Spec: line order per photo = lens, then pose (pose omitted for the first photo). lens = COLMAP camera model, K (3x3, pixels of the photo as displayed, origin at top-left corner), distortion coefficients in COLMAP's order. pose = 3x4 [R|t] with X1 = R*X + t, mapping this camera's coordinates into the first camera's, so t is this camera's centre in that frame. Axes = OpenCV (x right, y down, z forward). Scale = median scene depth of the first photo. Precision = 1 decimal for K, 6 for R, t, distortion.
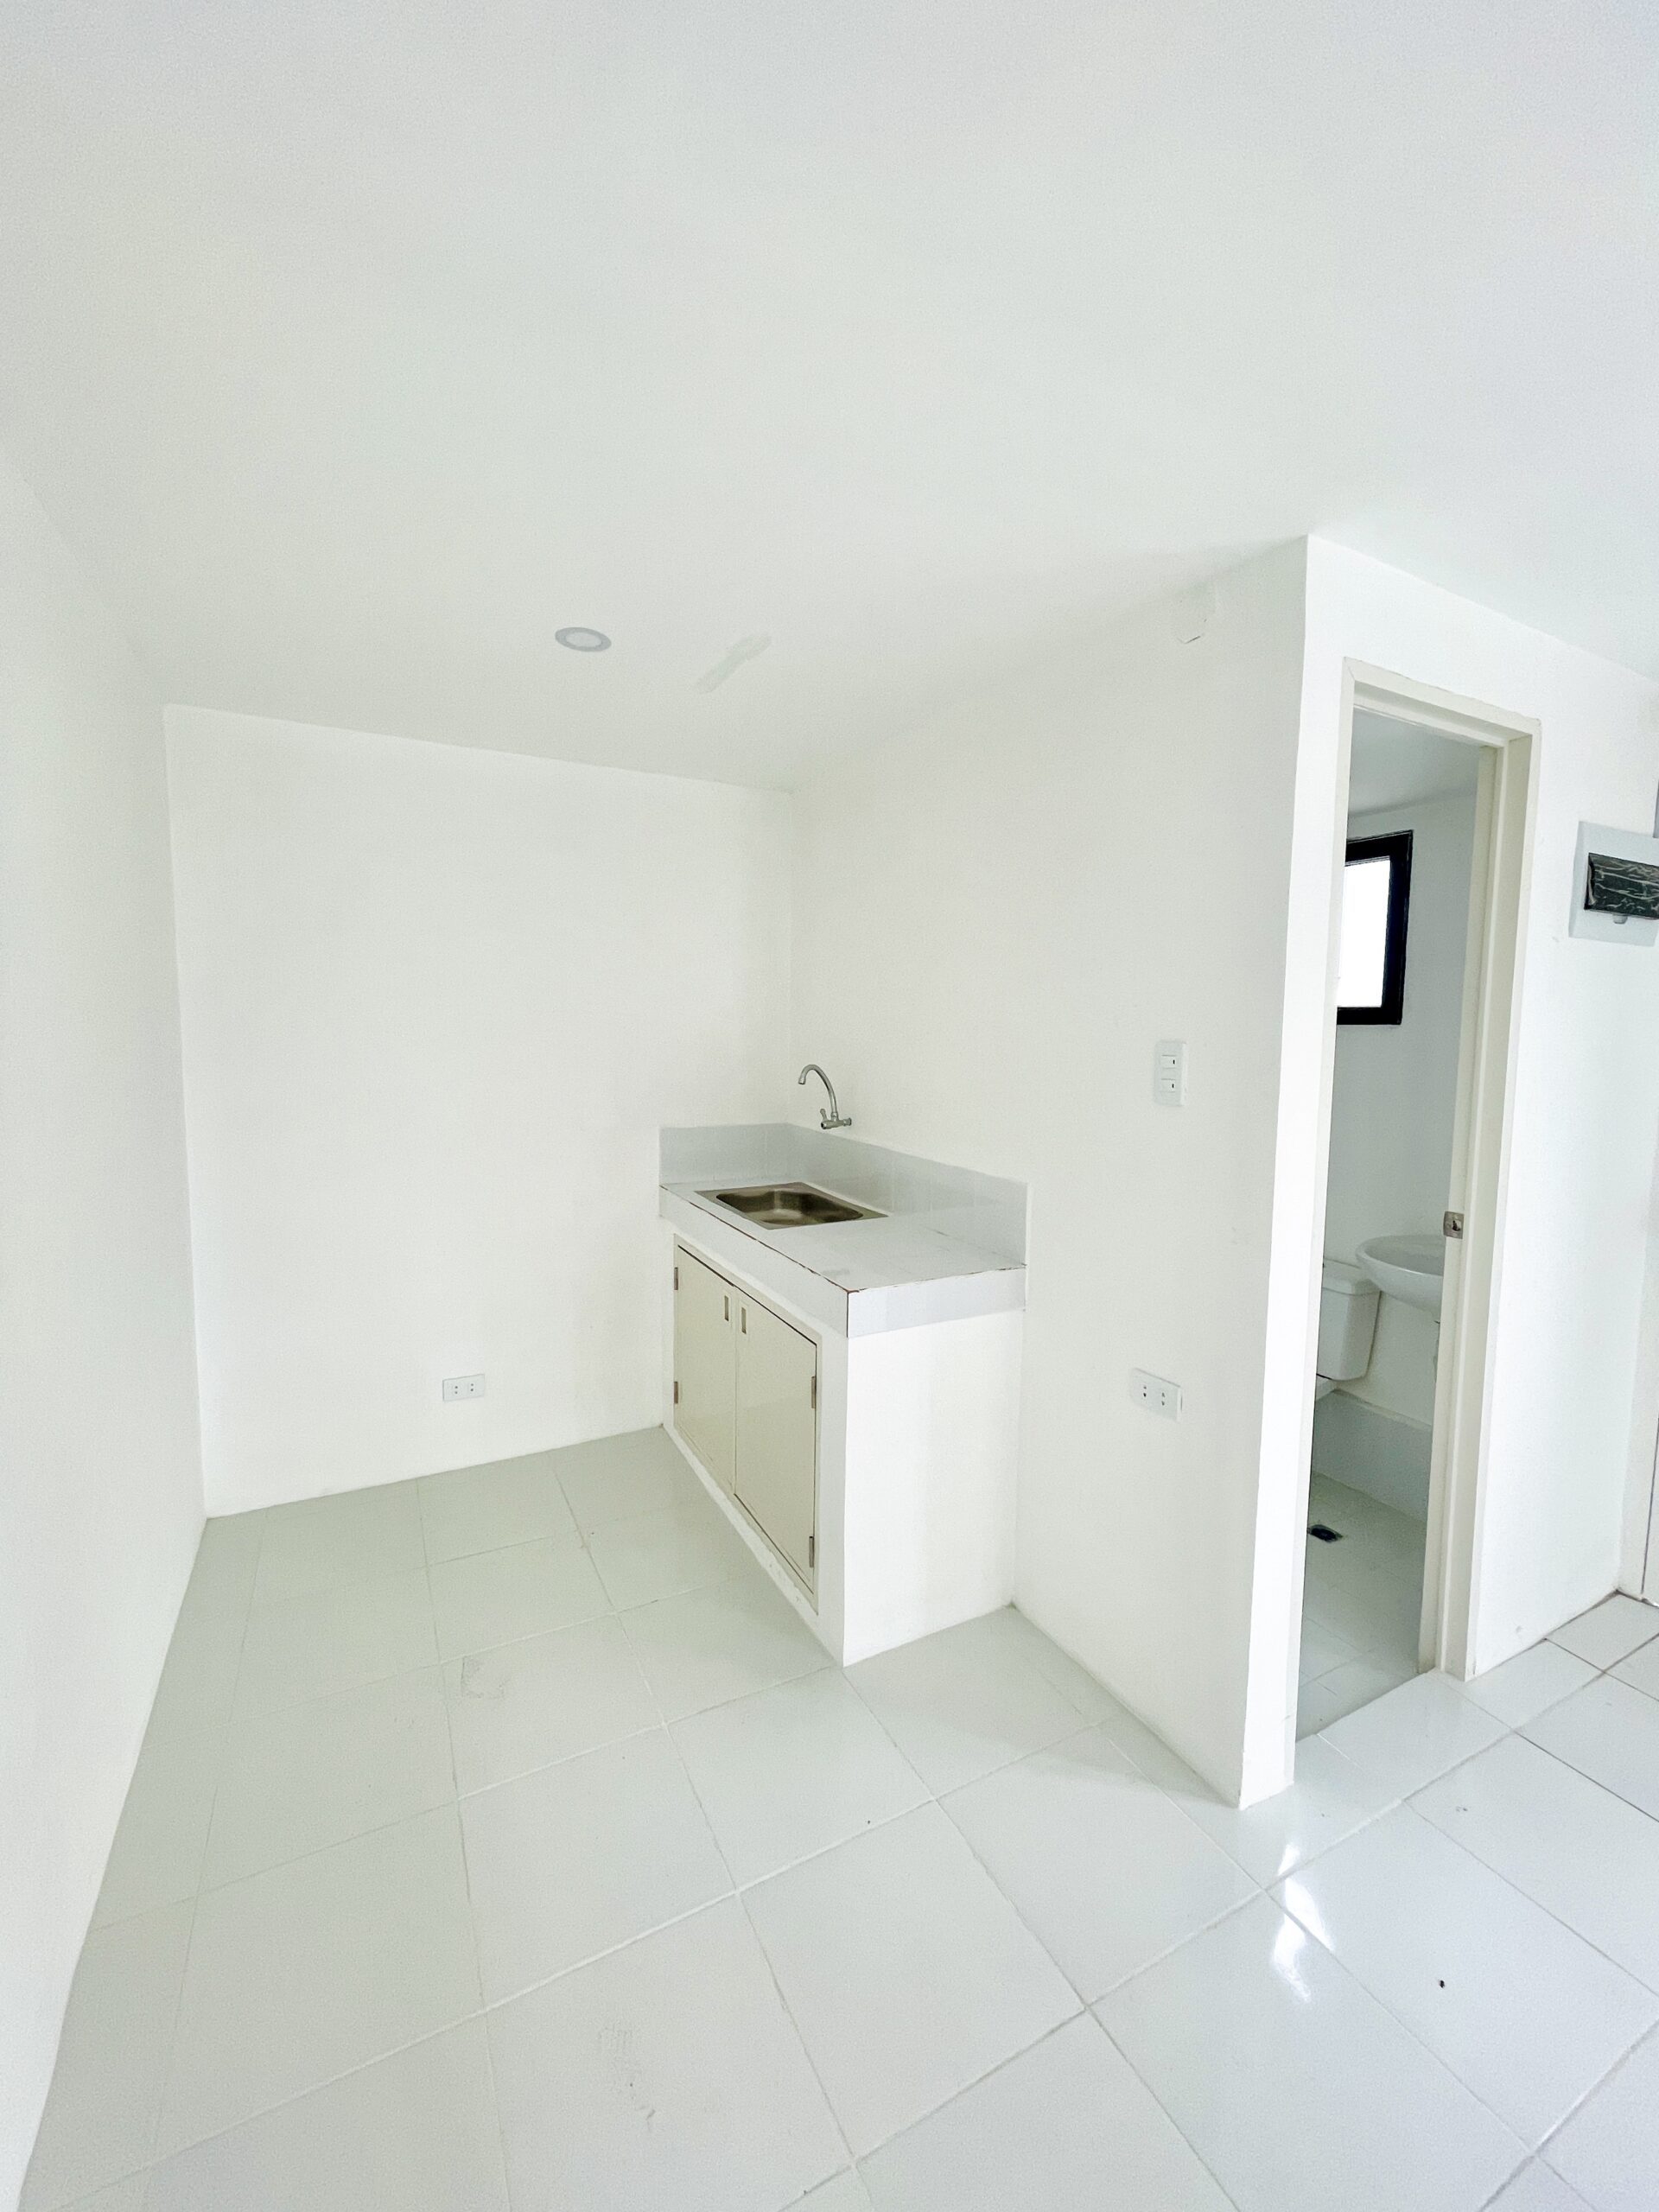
lens RADIAL K [[867.7, 0, 836.4], [0, 867.7, 1097.0], [0, 0, 1]] dist [-0.001591, -0.000129]
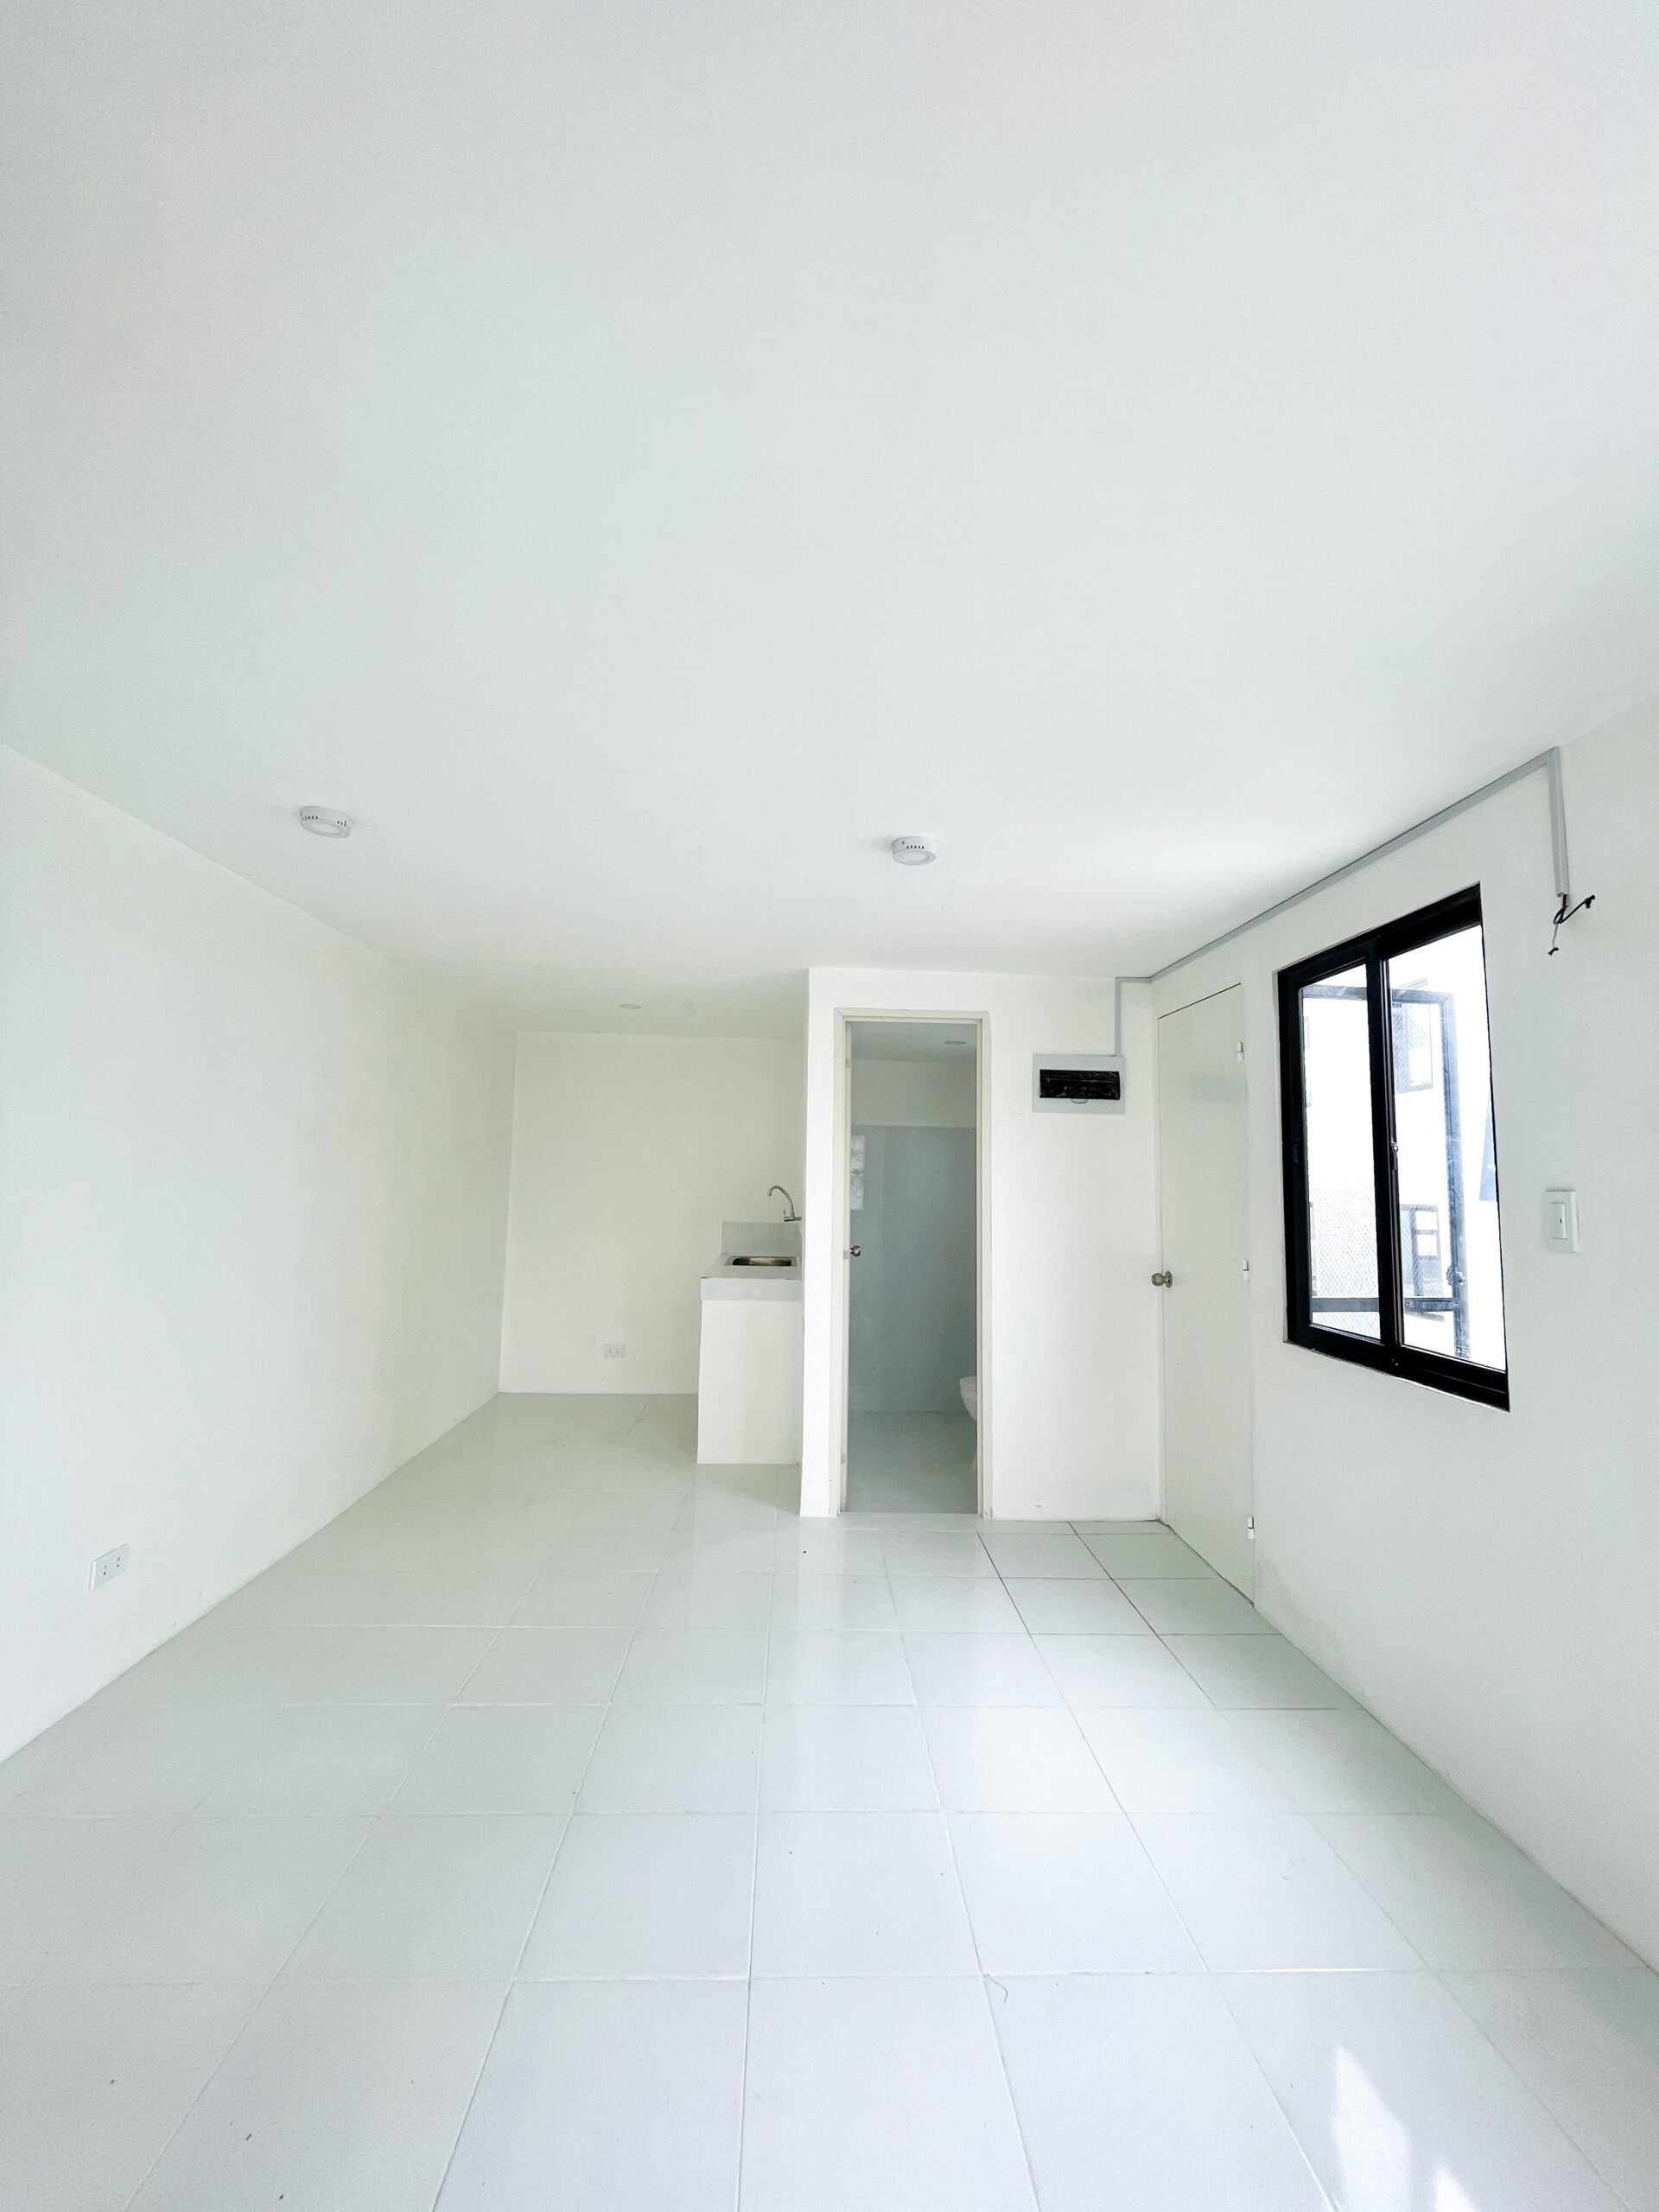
lens RADIAL K [[899.8, 0, 828.1], [0, 899.8, 1101.3], [0, 0, 1]] dist [0.000142, -0.000159]
pose [[0.897588, -0.037570, -0.439231, 1.216875], [-0.037663, 0.986183, -0.161320, 0.121388], [0.439223, 0.161342, 0.883771, -0.886948]]
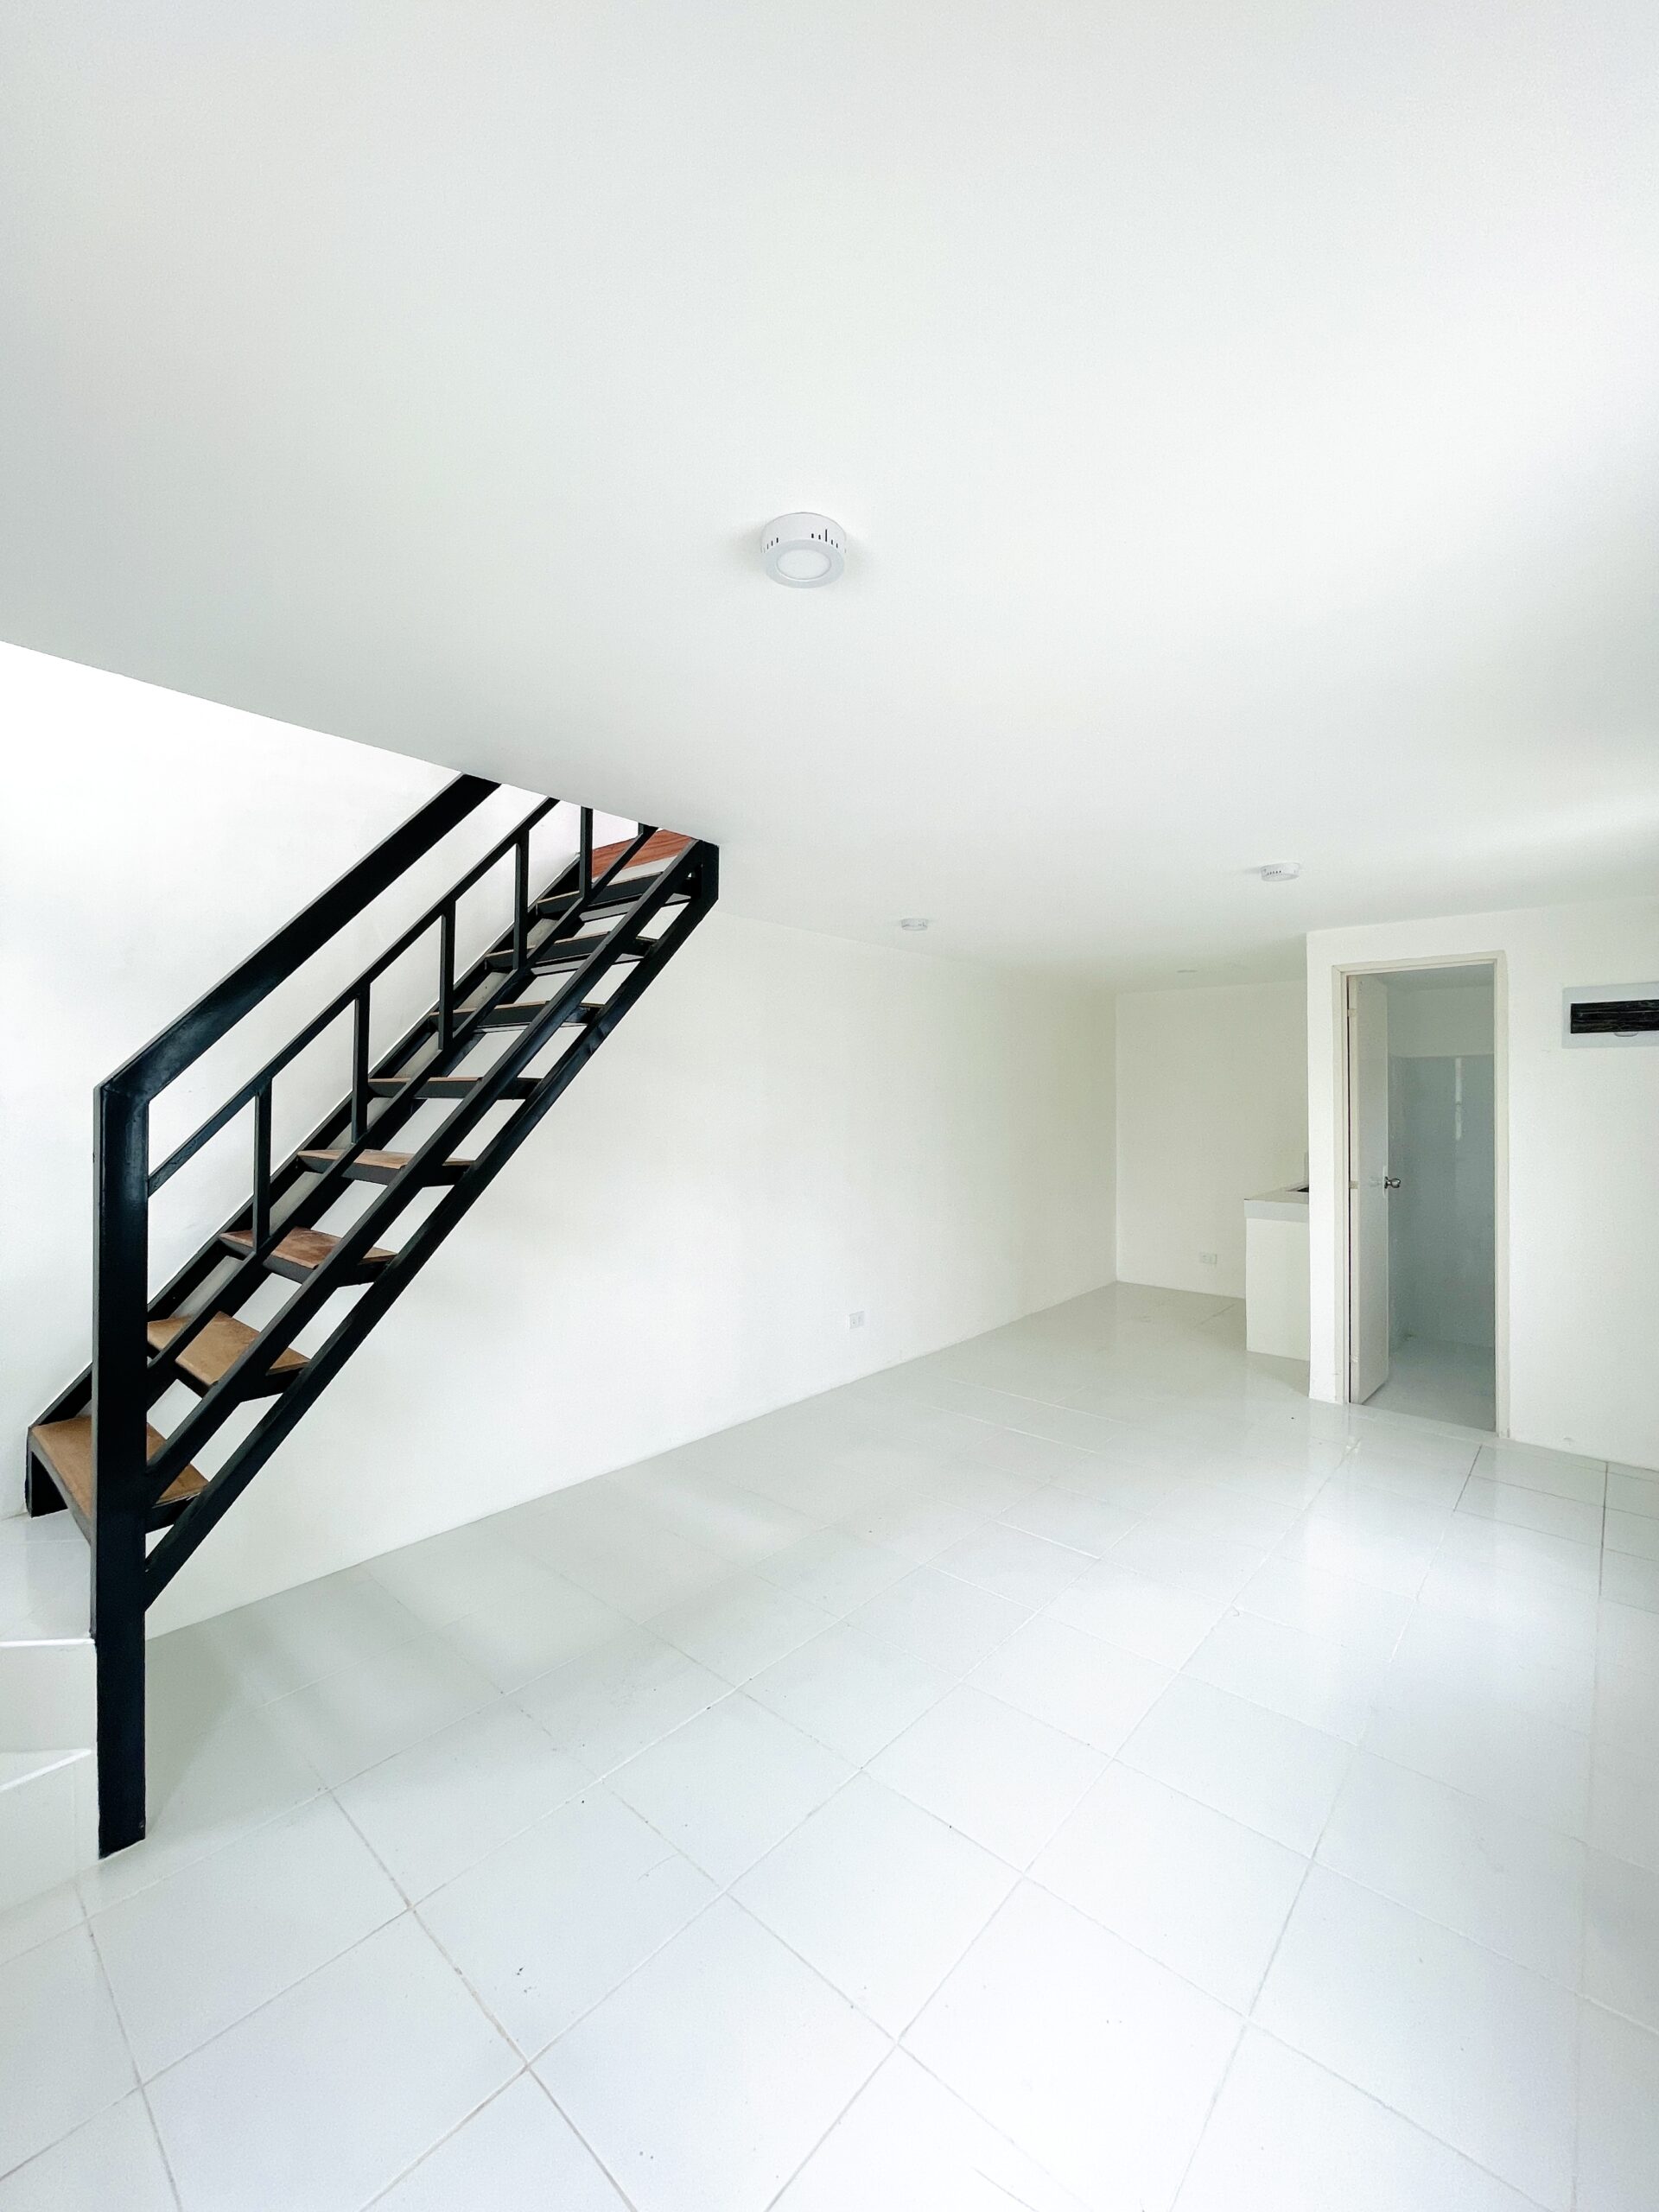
lens RADIAL K [[899.8, 0, 828.1], [0, 899.8, 1101.3], [0, 0, 1]] dist [0.000142, -0.000159]
pose [[0.340598, -0.011789, -0.940135, 1.980324], [-0.065422, 0.997201, -0.036206, 0.095871], [0.937930, 0.073837, 0.338873, -1.052440]]
